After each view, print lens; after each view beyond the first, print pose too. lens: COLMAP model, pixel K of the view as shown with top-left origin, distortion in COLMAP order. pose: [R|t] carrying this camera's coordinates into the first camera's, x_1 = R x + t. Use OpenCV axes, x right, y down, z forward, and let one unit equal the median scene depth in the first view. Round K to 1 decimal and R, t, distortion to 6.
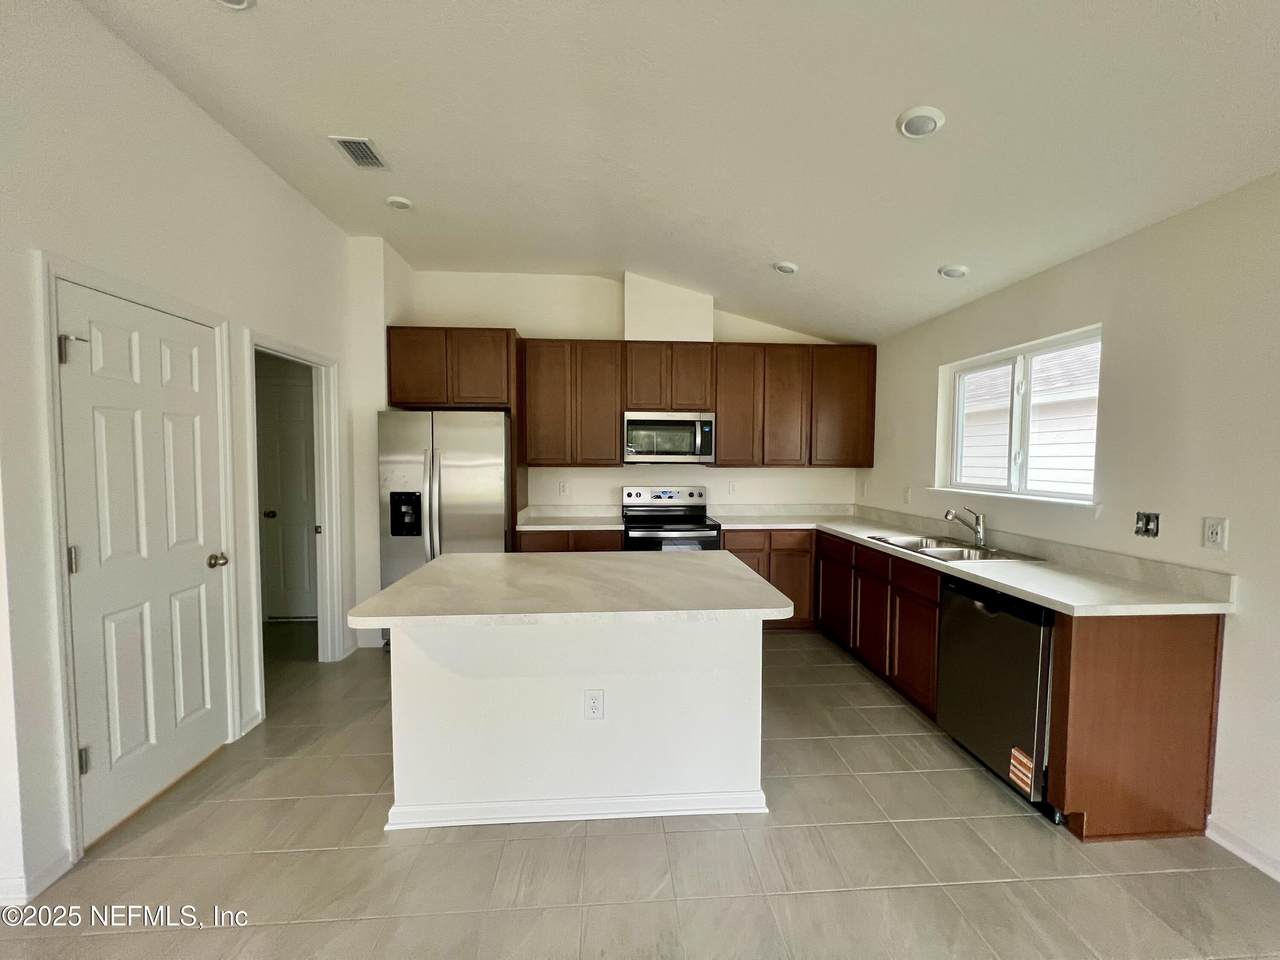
lens RADIAL K [[515.9, 0, 640.0], [0, 515.9, 480.0], [0, 0, 1]] dist [0.013978, -0.000088]
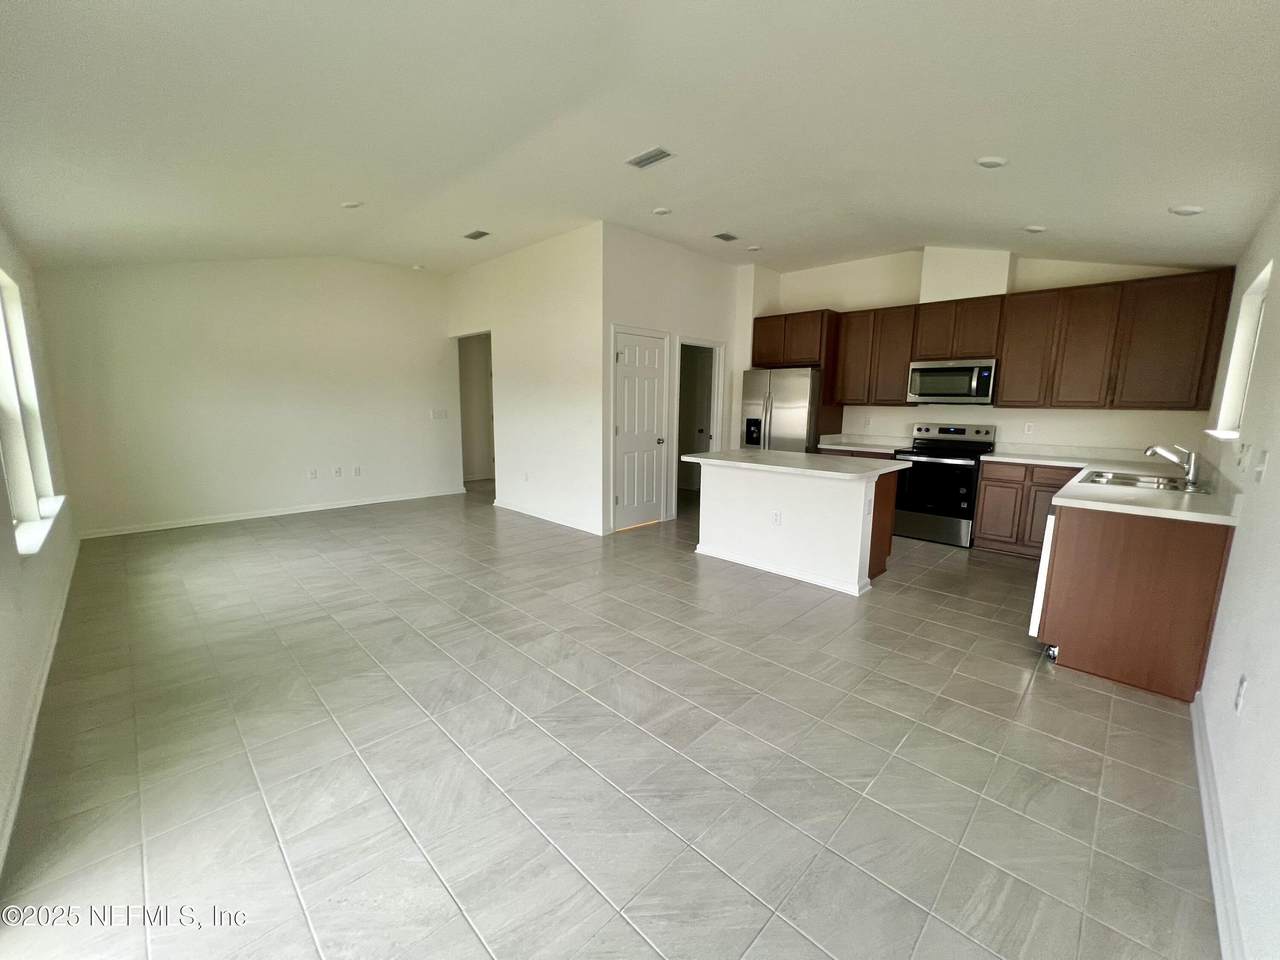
lens RADIAL K [[509.6, 0, 640.0], [0, 509.6, 480.0], [0, 0, 1]] dist [0.000635, -0.000009]
pose [[0.665697, 0.118781, -0.736708, 0.516850], [-0.044421, 0.991807, 0.119773, 0.036703], [0.744899, -0.047007, 0.665520, -0.368346]]
